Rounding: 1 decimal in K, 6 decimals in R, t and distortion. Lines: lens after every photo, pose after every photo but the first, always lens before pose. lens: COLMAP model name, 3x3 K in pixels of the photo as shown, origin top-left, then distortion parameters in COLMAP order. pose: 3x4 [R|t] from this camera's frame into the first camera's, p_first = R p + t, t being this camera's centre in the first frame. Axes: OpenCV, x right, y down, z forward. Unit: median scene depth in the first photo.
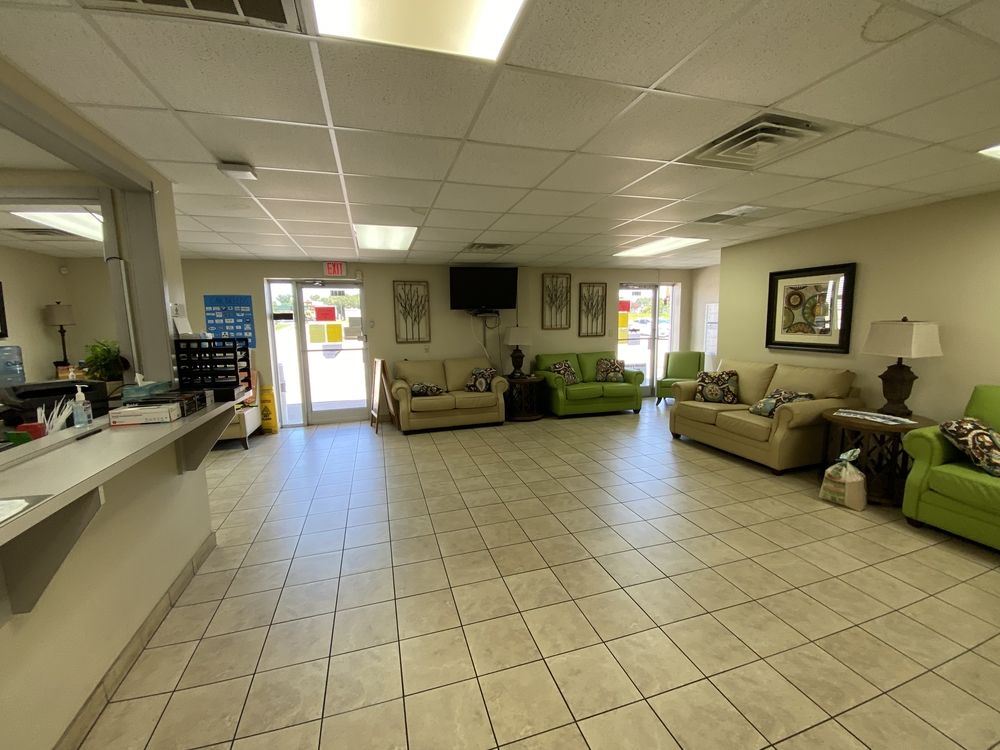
lens RADIAL K [[404.8, 0, 496.1], [0, 404.8, 366.1], [0, 0, 1]] dist [-0.001058, -0.000204]
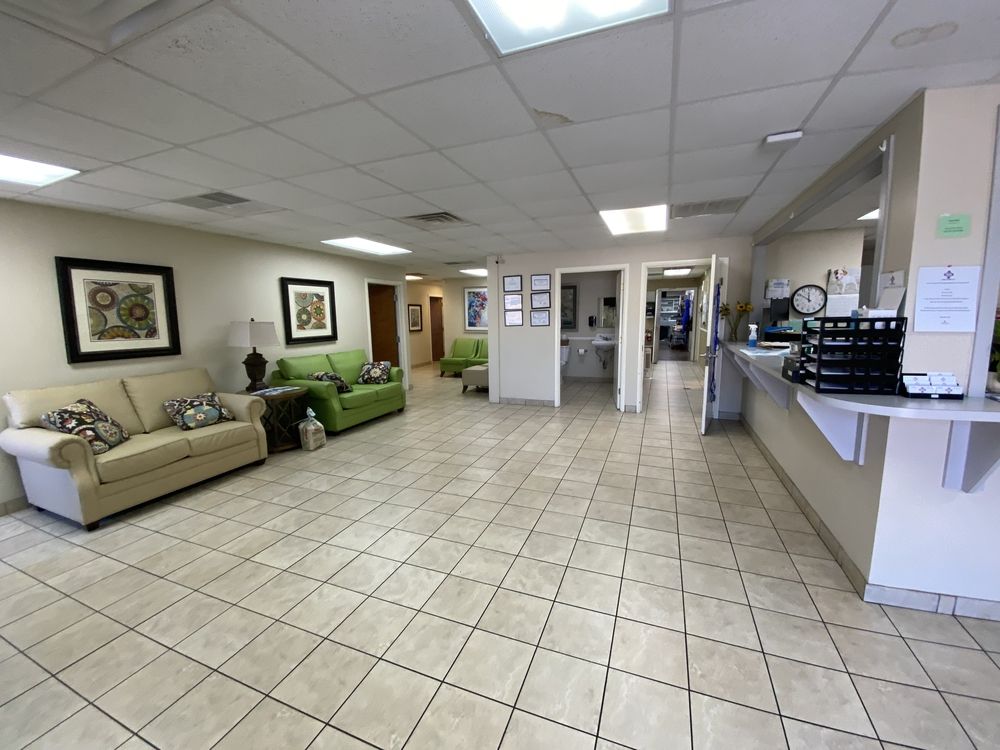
lens RADIAL K [[404.8, 0, 496.1], [0, 404.8, 366.1], [0, 0, 1]] dist [-0.001058, -0.000204]
pose [[-0.776459, -0.052125, 0.628008, -0.418727], [0.103049, 0.972656, 0.208139, -0.133057], [-0.621685, 0.226327, -0.749856, 1.275990]]
